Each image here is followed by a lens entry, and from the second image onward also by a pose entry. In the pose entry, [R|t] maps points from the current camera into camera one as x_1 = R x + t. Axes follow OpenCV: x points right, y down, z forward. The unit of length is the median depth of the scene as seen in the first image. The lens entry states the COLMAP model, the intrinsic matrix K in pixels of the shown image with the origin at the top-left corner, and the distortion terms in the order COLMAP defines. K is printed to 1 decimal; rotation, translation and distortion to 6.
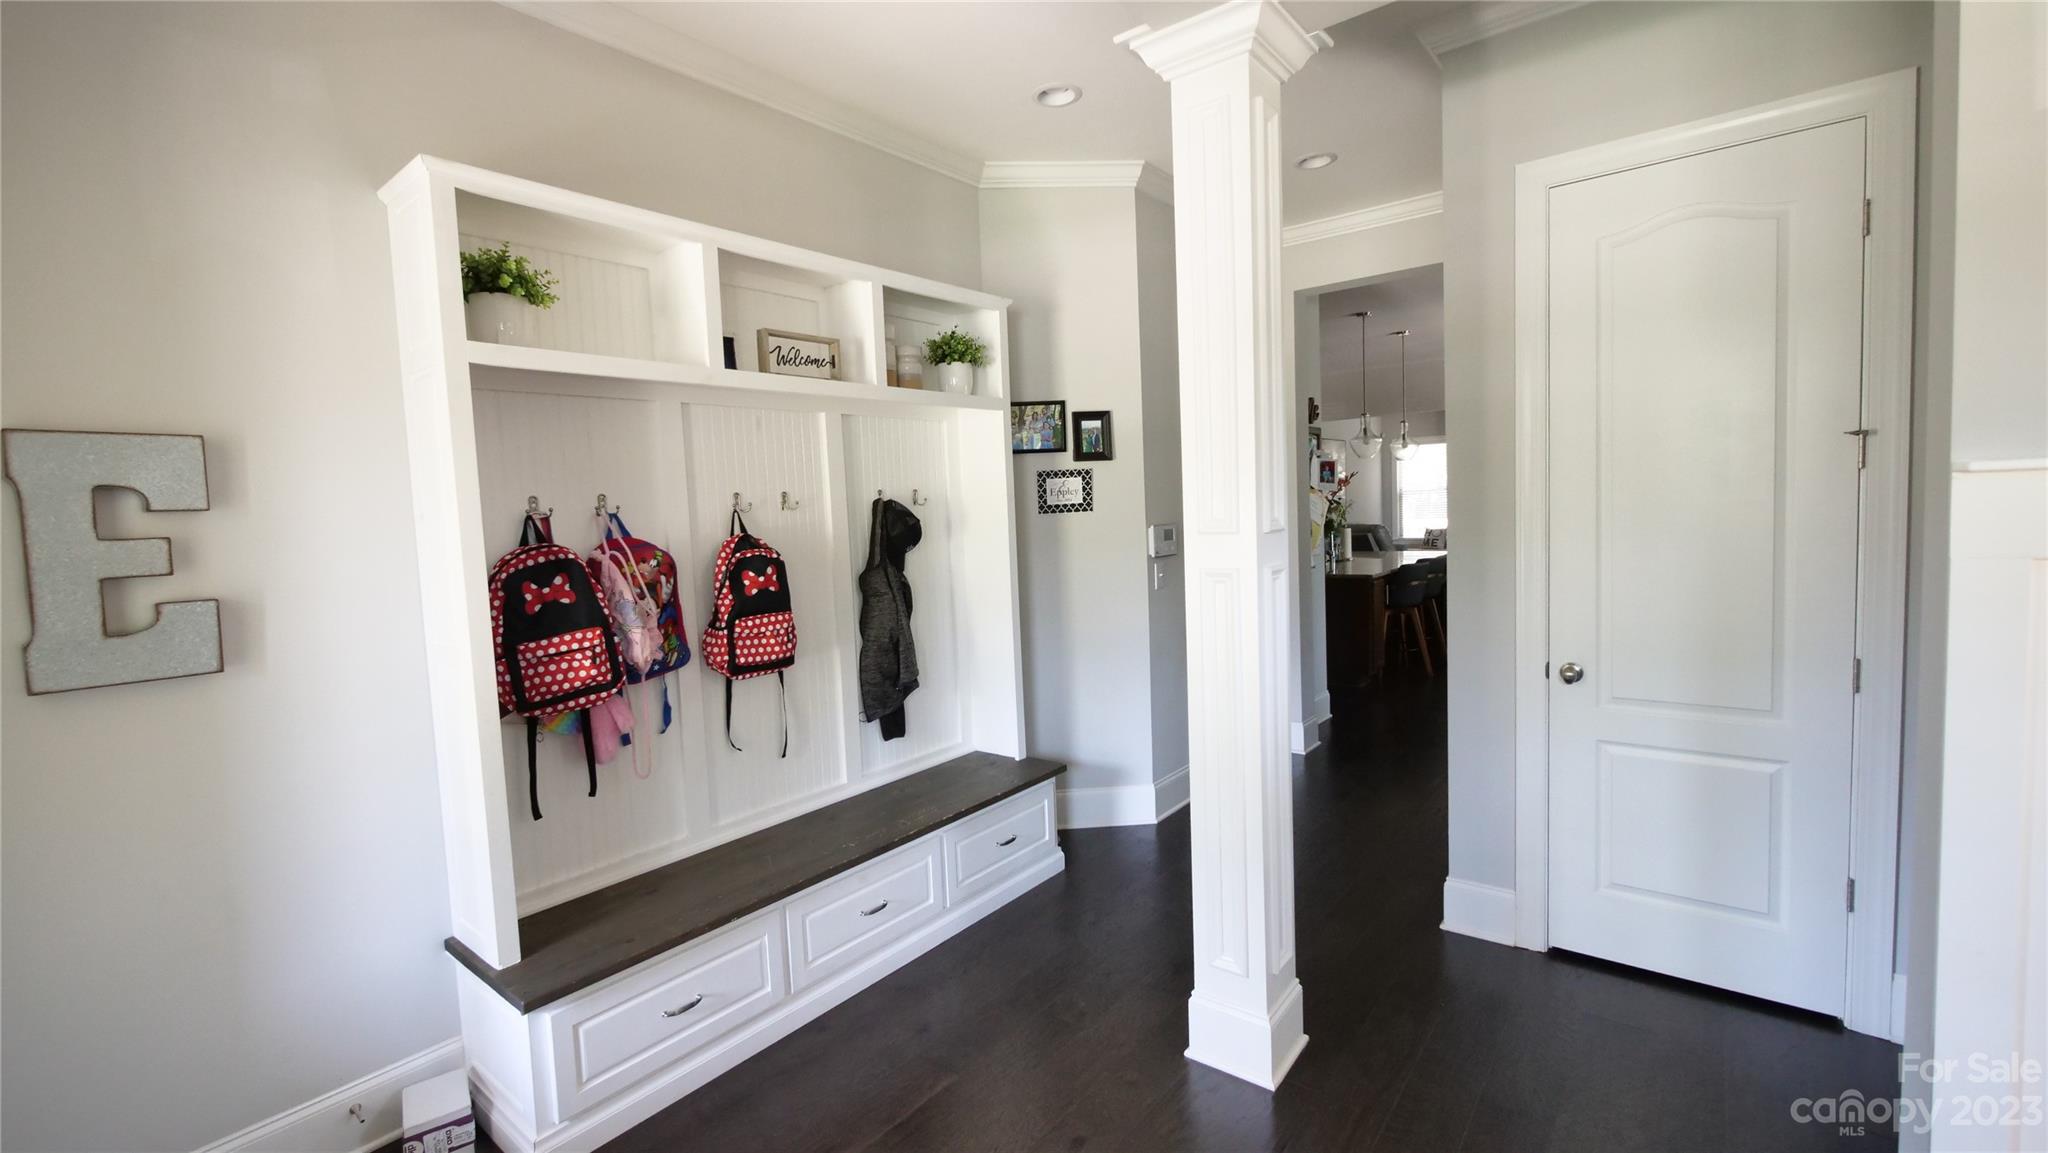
lens RADIAL K [[860.4, 0, 1009.6], [0, 860.4, 566.9], [0, 0, 1]] dist [-0.003293, -0.000219]
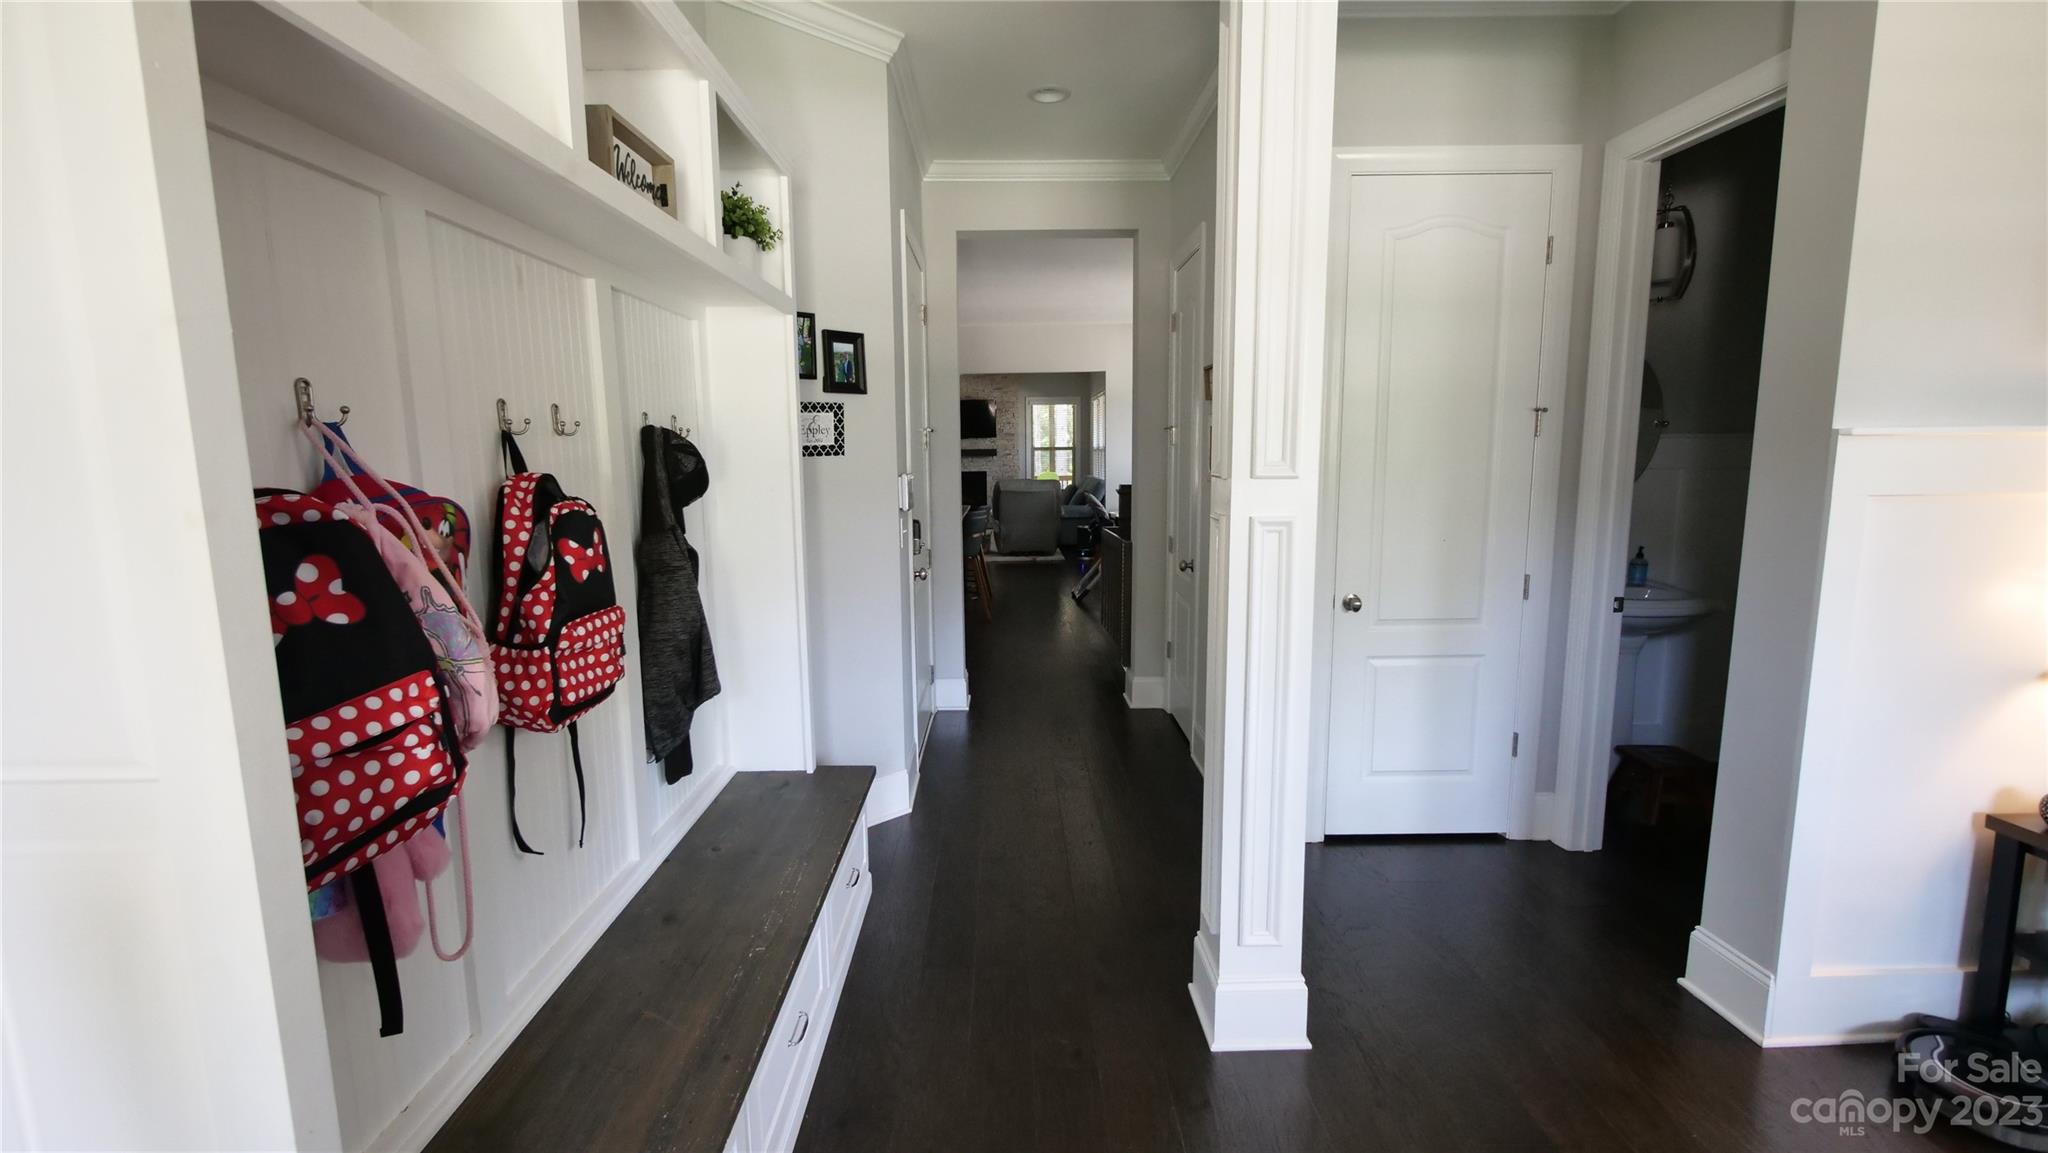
lens RADIAL K [[860.4, 0, 1009.6], [0, 860.4, 566.9], [0, 0, 1]] dist [-0.003293, -0.000219]
pose [[0.772811, -0.053752, 0.632356, -0.419469], [0.022676, 0.998109, 0.057130, -0.002757], [-0.634232, -0.029811, 0.772568, 0.363060]]
